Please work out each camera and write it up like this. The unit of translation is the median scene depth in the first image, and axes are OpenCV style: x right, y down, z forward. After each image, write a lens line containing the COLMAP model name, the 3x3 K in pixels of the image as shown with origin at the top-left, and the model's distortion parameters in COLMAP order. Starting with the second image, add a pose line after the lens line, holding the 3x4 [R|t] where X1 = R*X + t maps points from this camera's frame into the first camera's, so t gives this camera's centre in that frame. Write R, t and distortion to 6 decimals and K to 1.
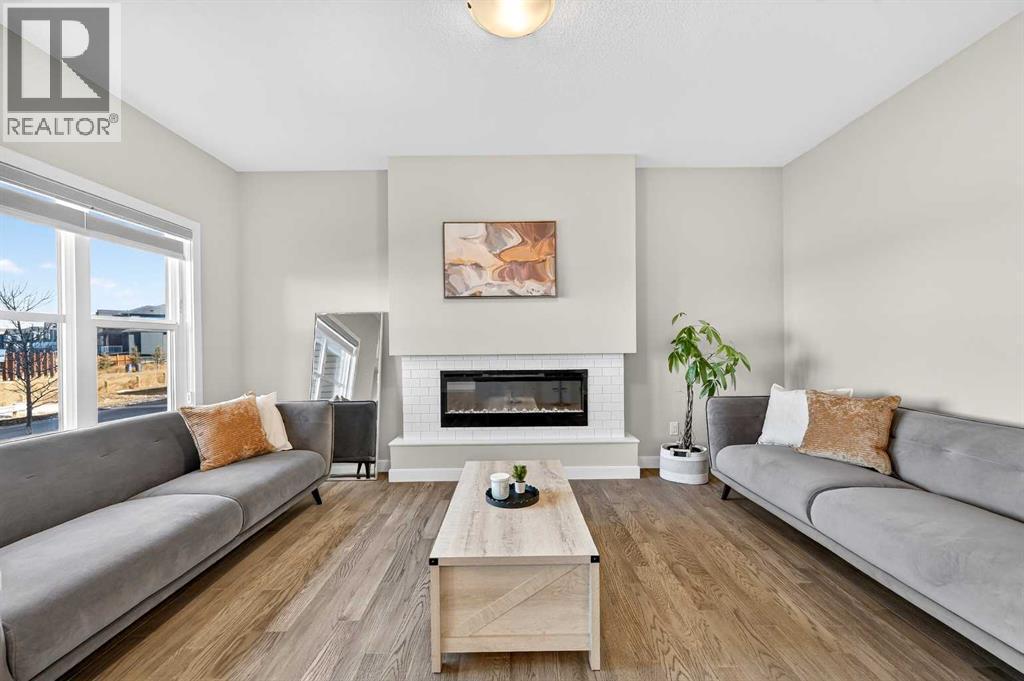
lens RADIAL K [[406.6, 0, 514.4], [0, 406.6, 348.1], [0, 0, 1]] dist [0.000095, 0.000047]
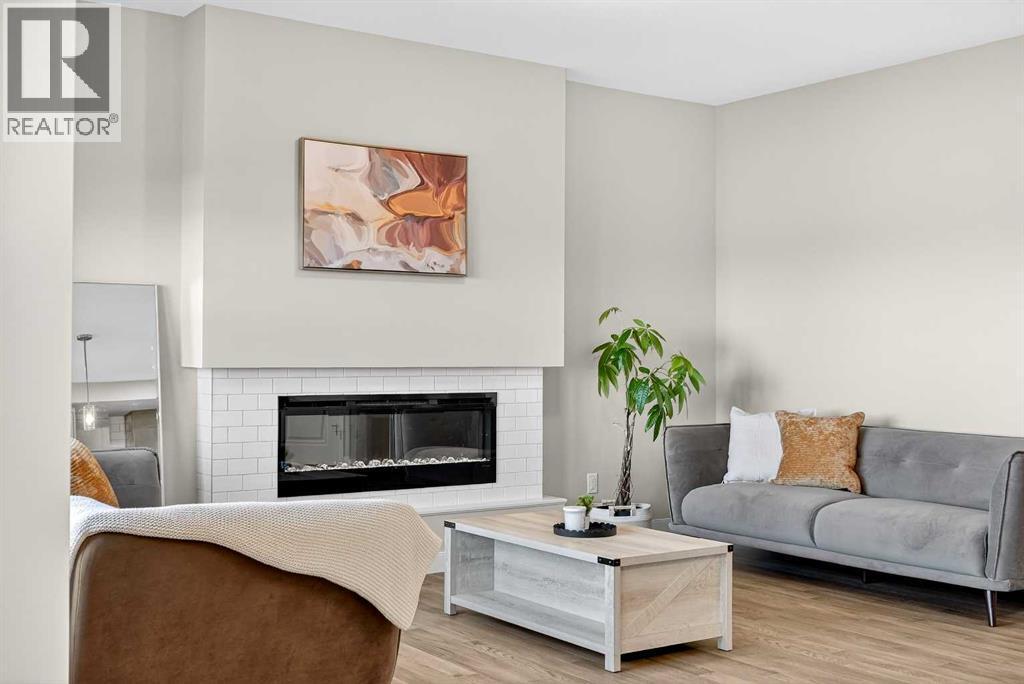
lens RADIAL K [[1179.0, 0, 512.0], [0, 1179.0, 342.0], [0, 0, 1]] dist [0.003085, -0.000339]
pose [[0.822798, 0.018561, 0.568031, -0.875452], [-0.007559, 0.999736, -0.021717, 0.014139], [-0.568283, 0.013575, 0.822721, -0.540544]]
